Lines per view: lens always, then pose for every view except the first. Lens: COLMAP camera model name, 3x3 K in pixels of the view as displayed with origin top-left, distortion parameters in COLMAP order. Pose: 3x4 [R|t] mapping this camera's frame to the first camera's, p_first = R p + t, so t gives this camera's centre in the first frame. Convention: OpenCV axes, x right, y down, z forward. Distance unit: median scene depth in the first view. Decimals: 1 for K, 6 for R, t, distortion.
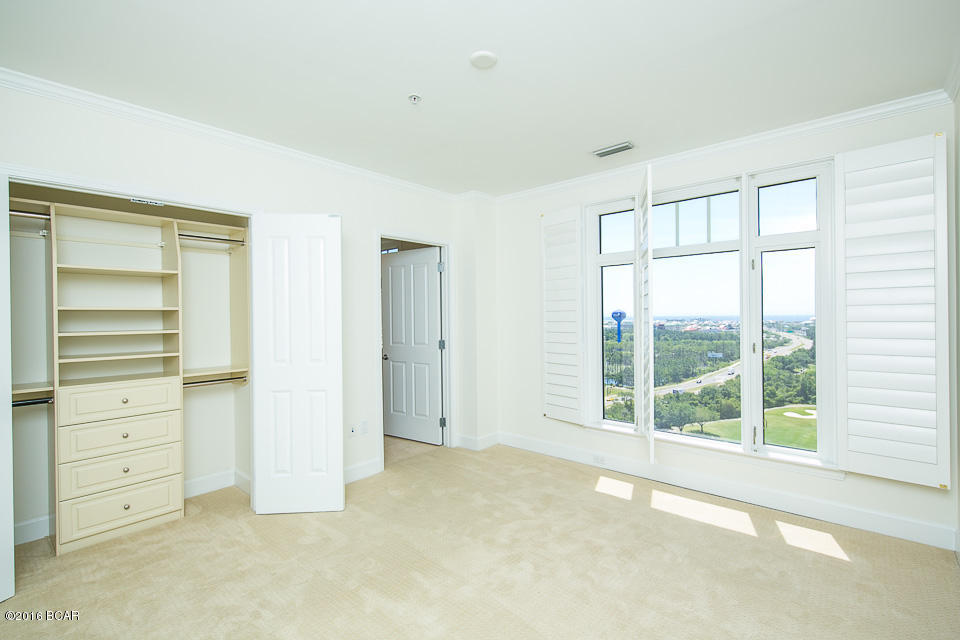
lens RADIAL K [[437.8, 0, 480.0], [0, 437.8, 320.0], [0, 0, 1]] dist [0.017017, 0.000104]
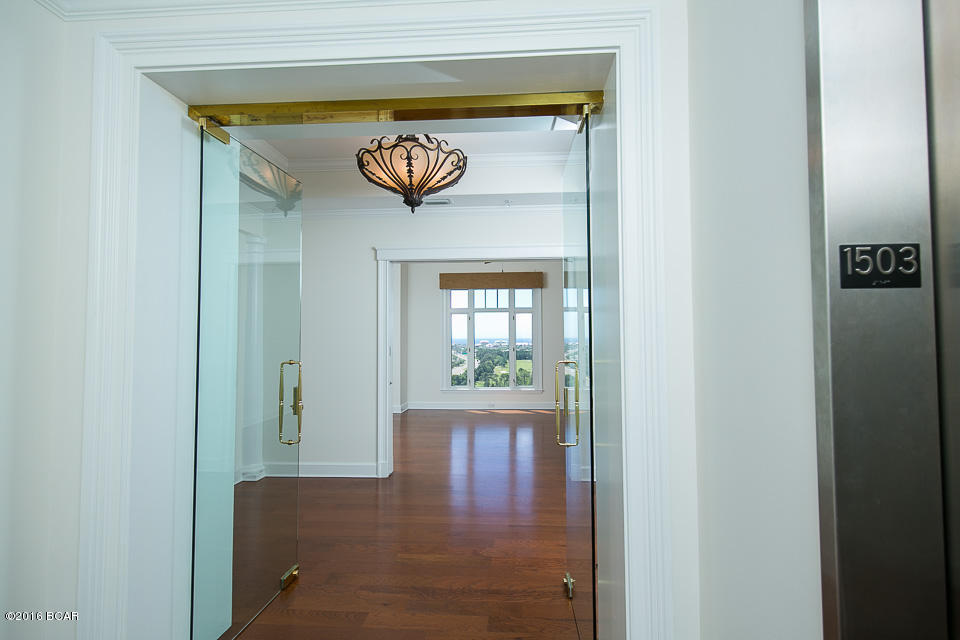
lens RADIAL K [[501.1, 0, 480.0], [0, 501.1, 320.0], [0, 0, 1]] dist [-0.001557, -0.000115]
pose [[0.793941, 0.029942, 0.607257, -1.032651], [-0.002088, 0.998915, -0.046525, 0.021194], [-0.607991, 0.035670, 0.793142, -0.953313]]
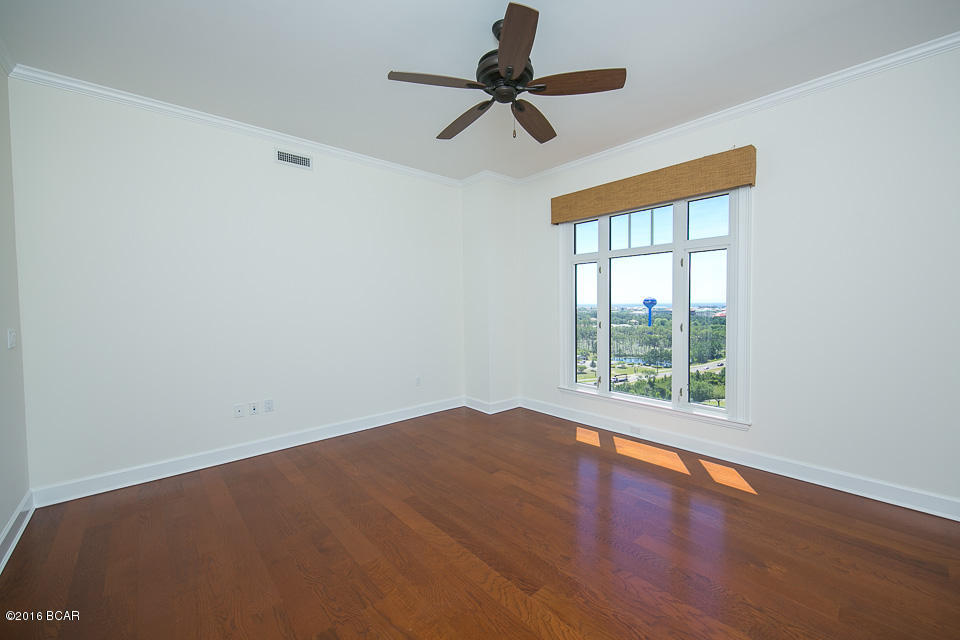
lens RADIAL K [[382.2, 0, 480.0], [0, 382.2, 320.0], [0, 0, 1]] dist [-0.000151, 0.000004]
pose [[0.991934, 0.007845, -0.126512, 0.138863], [-0.003197, 0.999314, 0.036902, 0.000710], [0.126715, -0.036200, 0.991278, -0.132823]]
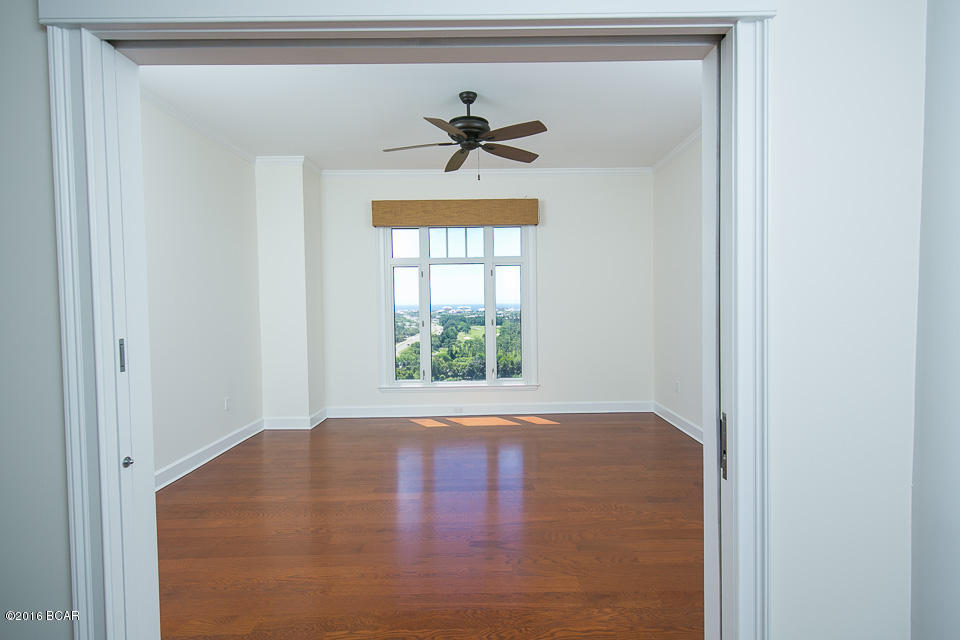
lens RADIAL K [[501.1, 0, 480.0], [0, 501.1, 320.0], [0, 0, 1]] dist [-0.001557, -0.000115]
pose [[0.747084, -0.020316, 0.664419, -0.521493], [0.007612, 0.999729, 0.022009, 0.008887], [-0.664686, -0.011386, 0.747036, -0.302490]]
